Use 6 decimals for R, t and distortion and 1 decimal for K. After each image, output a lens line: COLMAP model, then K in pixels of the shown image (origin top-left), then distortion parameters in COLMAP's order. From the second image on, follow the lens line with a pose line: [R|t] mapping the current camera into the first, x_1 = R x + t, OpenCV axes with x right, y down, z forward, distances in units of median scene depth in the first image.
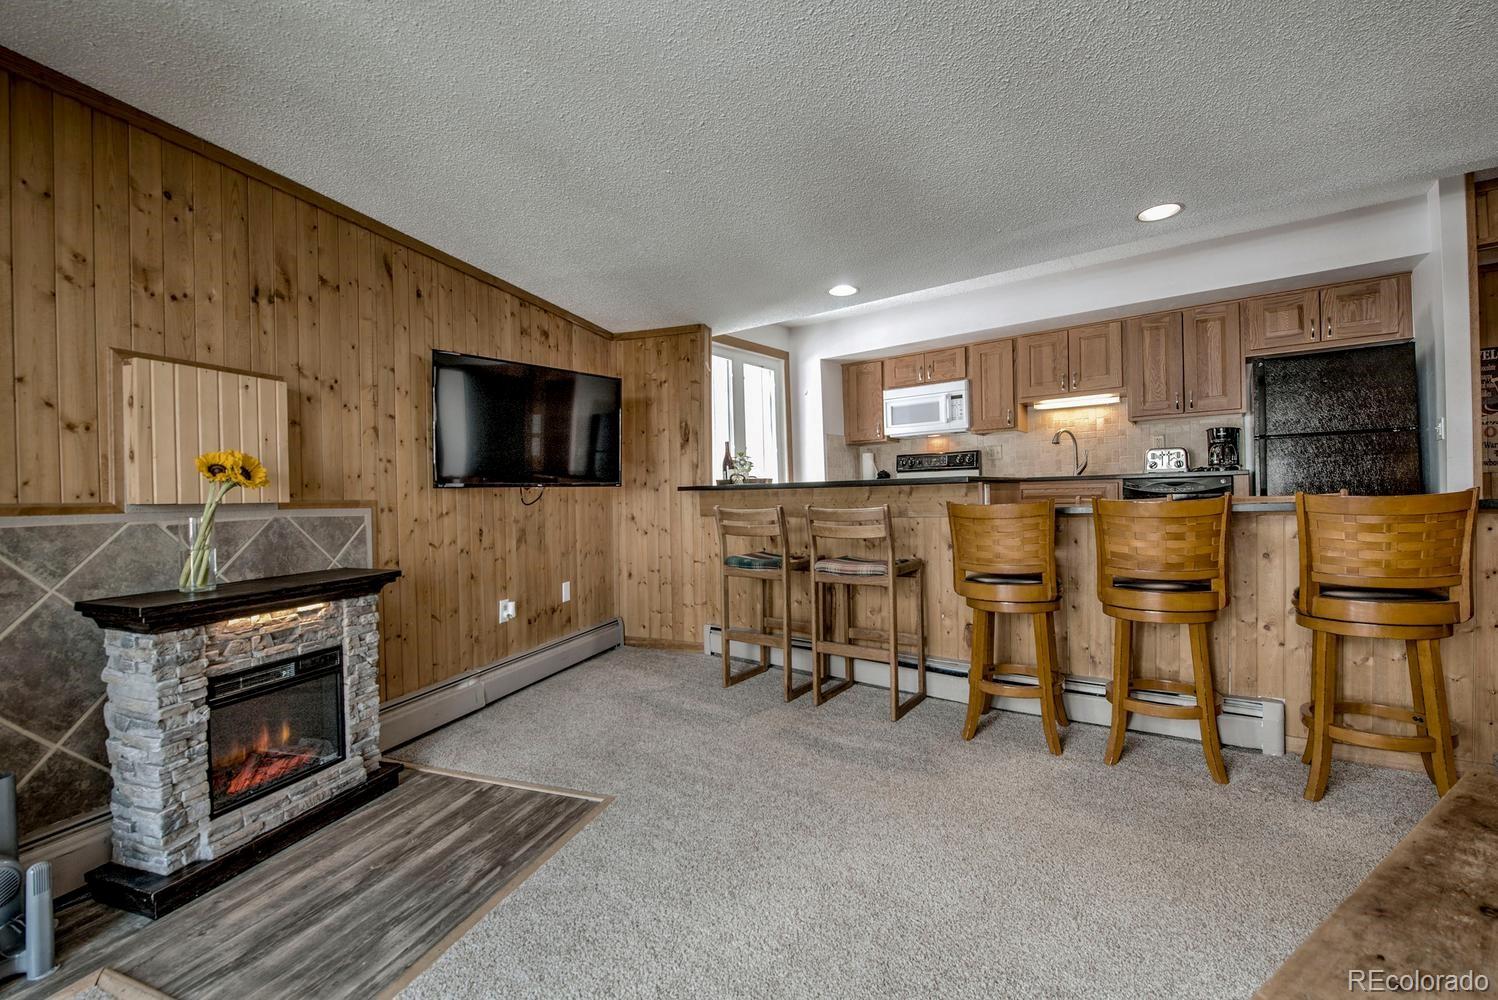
lens RADIAL K [[629.7, 0, 743.4], [0, 629.7, 501.4], [0, 0, 1]] dist [-0.017548, -0.001270]
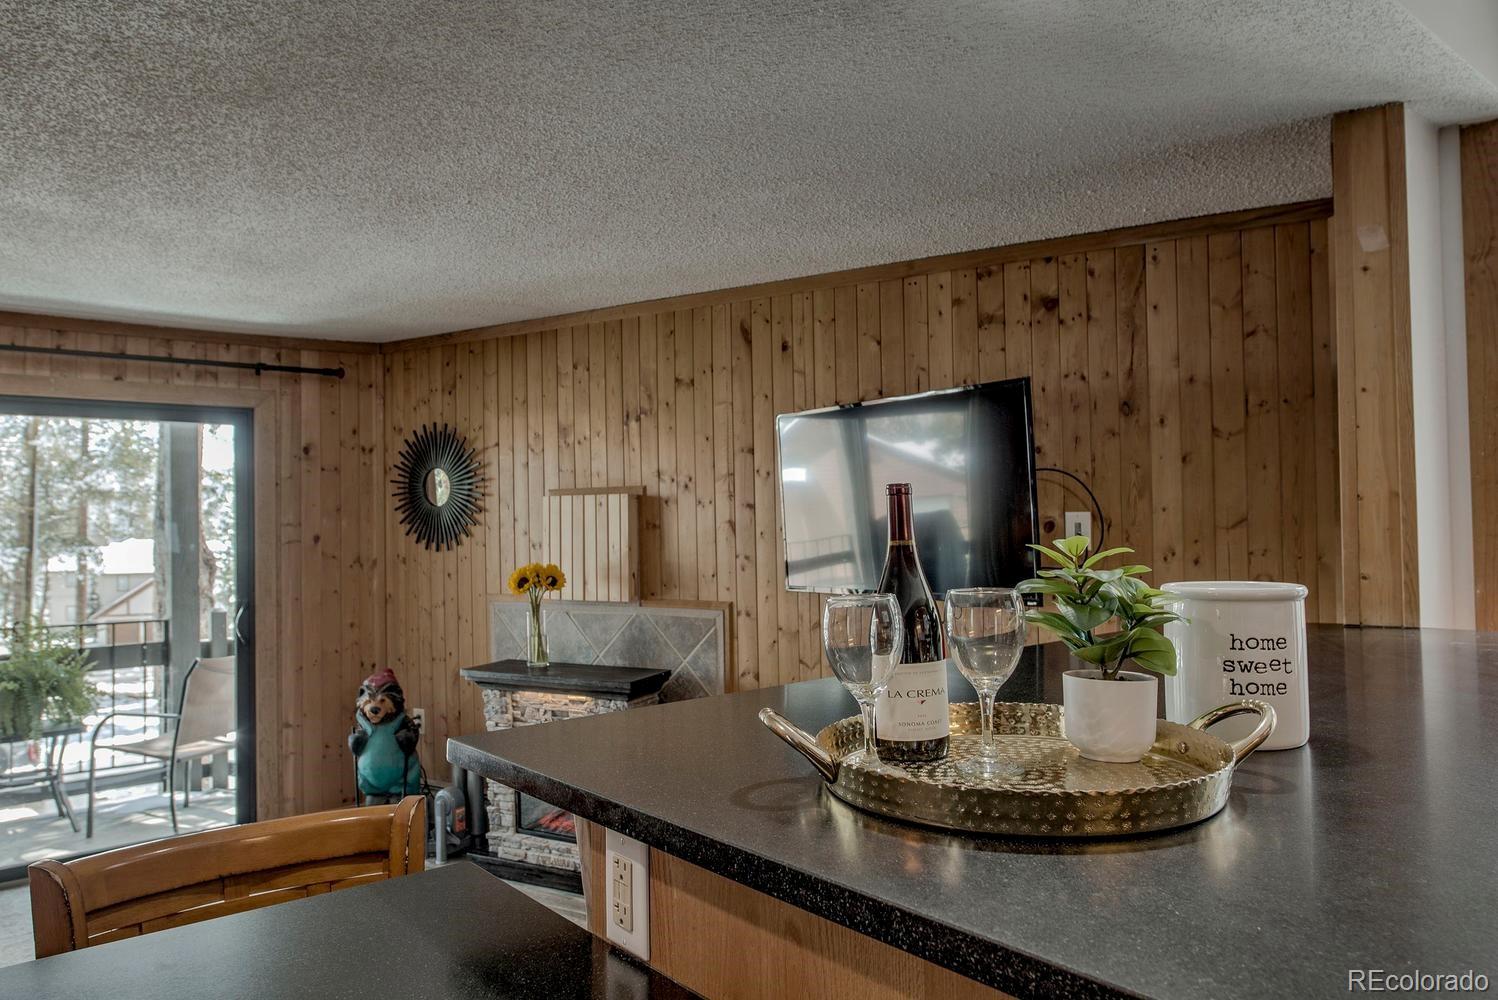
lens RADIAL K [[1009.9, 0, 749.0], [0, 1009.9, 500.0], [0, 0, 1]] dist [0.001353, 0.002108]
pose [[-0.215913, 0.008762, -0.976373, 0.545074], [0.016761, 0.999846, 0.005266, -0.103253], [0.976269, -0.015228, -0.216026, 0.888796]]
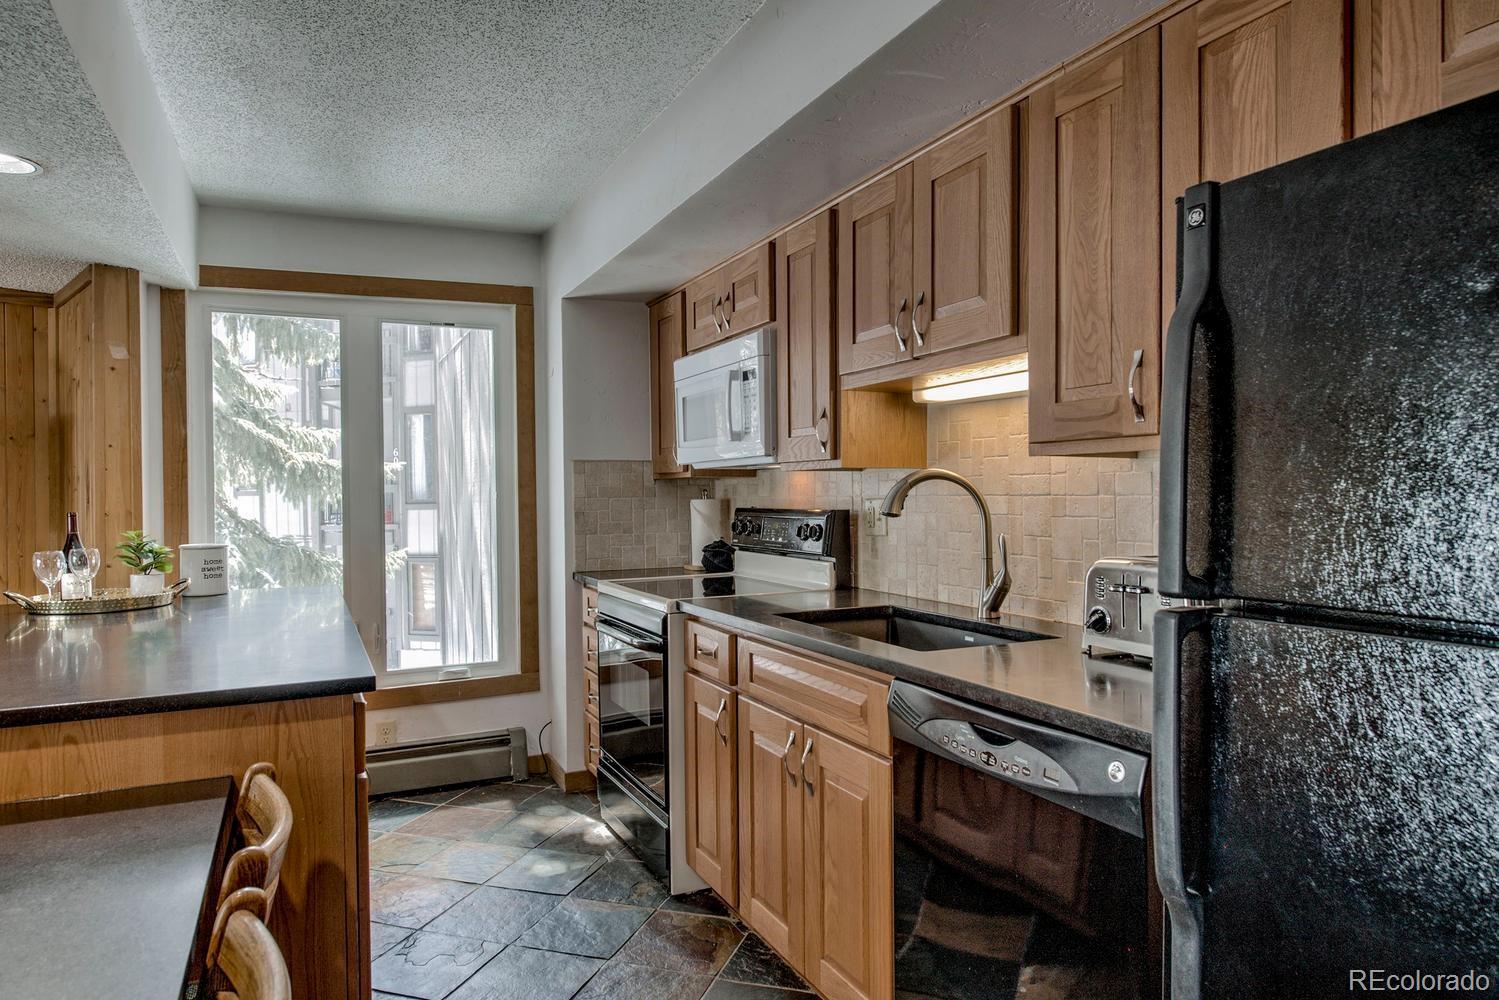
lens RADIAL K [[940.9, 0, 746.2], [0, 940.9, 500.2], [0, 0, 1]] dist [-0.002692, 0.001243]
pose [[0.894736, 0.016530, -0.446290, 0.771632], [-0.012665, 0.999852, 0.011642, -0.124612], [0.446416, -0.004764, 0.894813, 0.625824]]
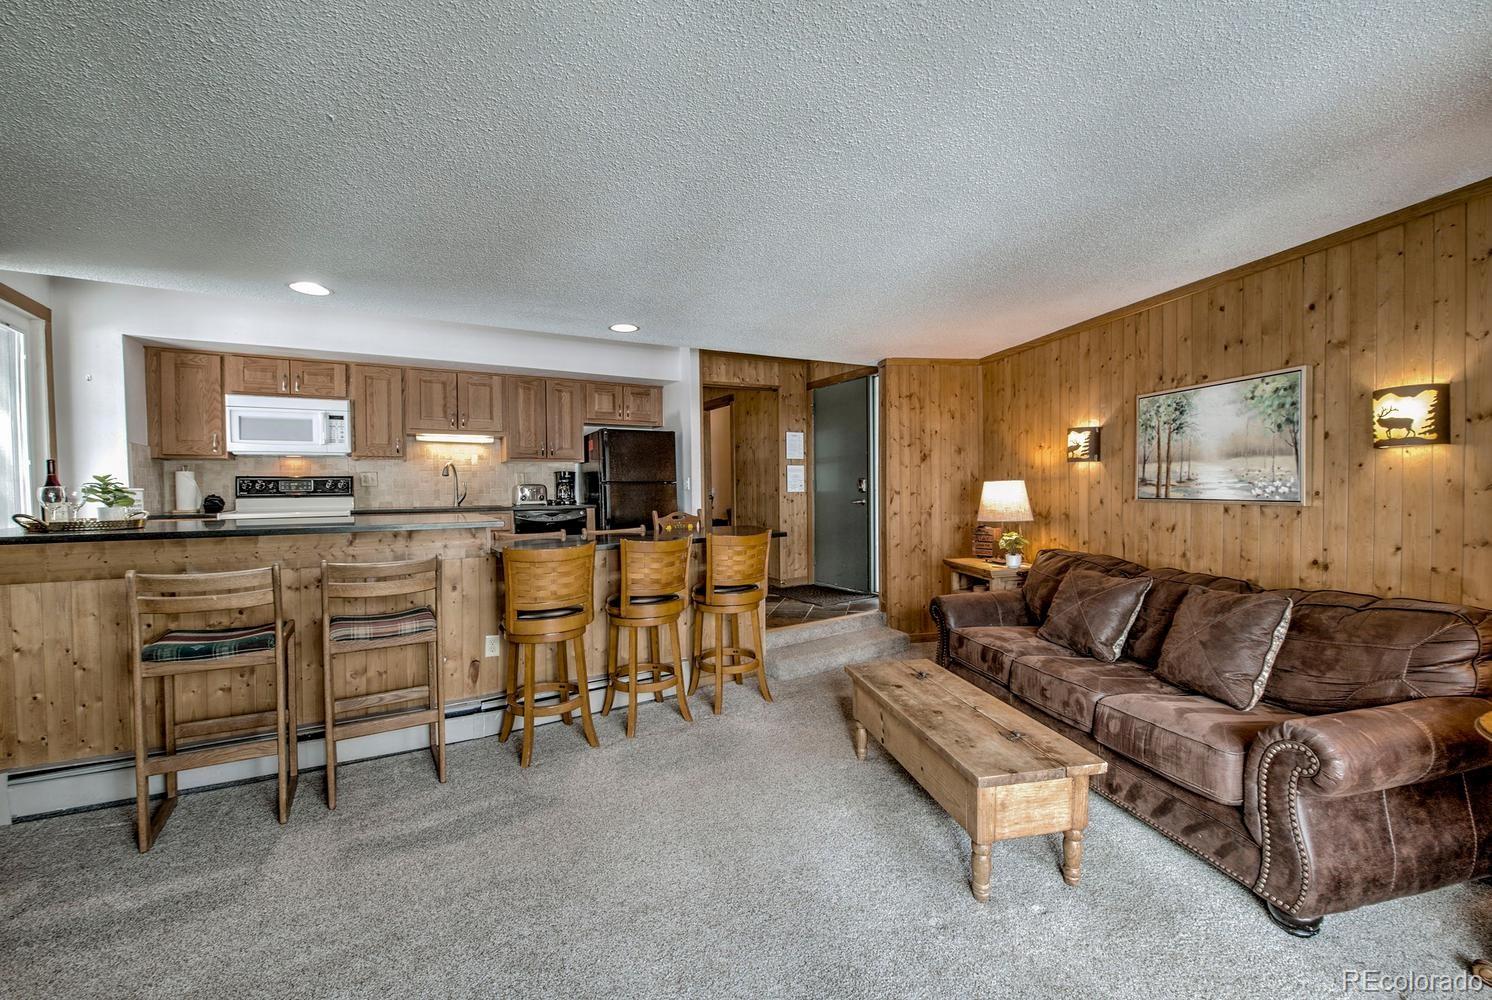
lens RADIAL K [[599.2, 0, 742.1], [0, 599.2, 502.3], [0, 0, 1]] dist [-0.013465, -0.004056]
pose [[0.360853, -0.002259, 0.932620, -0.323486], [0.008445, 0.999964, -0.000846, -0.049455], [-0.932585, 0.008181, 0.360859, 0.187267]]
